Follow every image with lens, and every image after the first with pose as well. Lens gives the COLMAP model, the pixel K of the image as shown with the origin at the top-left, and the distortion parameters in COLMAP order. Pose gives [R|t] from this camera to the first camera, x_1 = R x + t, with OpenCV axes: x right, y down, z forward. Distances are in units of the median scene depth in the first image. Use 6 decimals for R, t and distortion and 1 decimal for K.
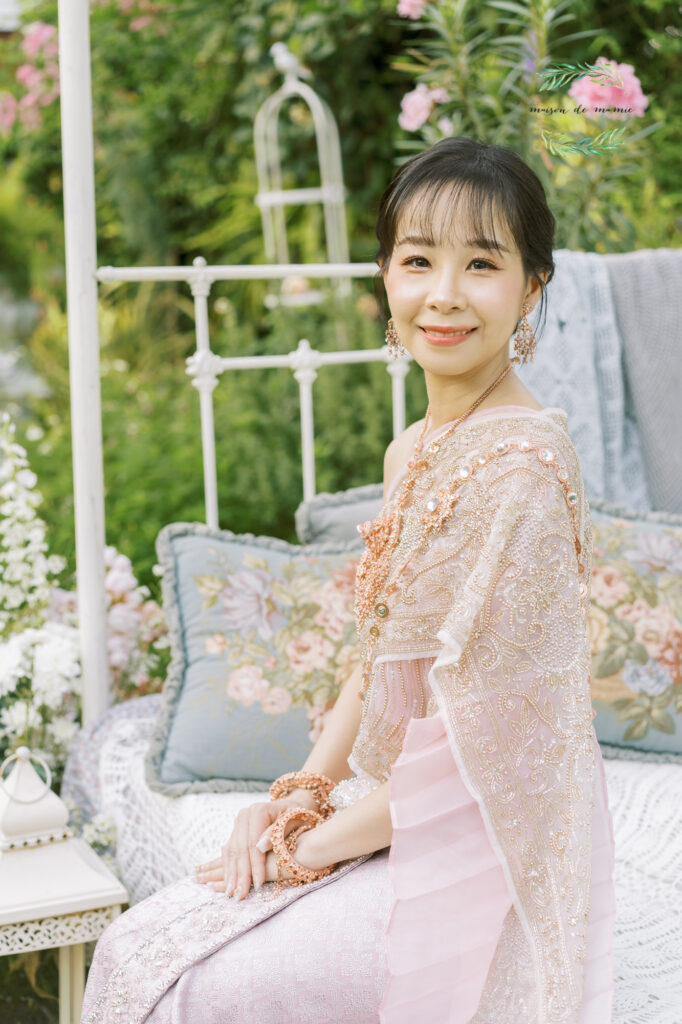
lens RADIAL K [[1585.5, 0, 430.6], [0, 1585.5, 526.8], [0, 0, 1]] dist [0.166173, -0.939221]
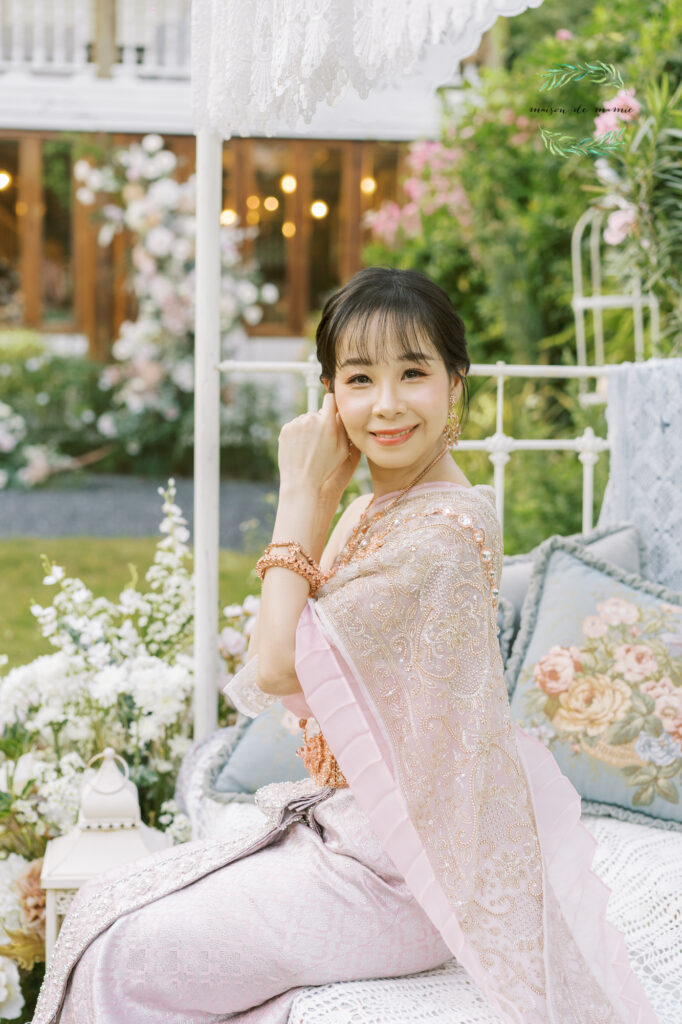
lens RADIAL K [[1585.5, 0, 430.6], [0, 1585.5, 526.8], [0, 0, 1]] dist [0.166173, -0.939221]
pose [[0.951091, 0.058500, -0.303320, 0.309789], [-0.076156, 0.996002, -0.046700, 0.005871], [0.299376, 0.067516, 0.951744, -0.096964]]
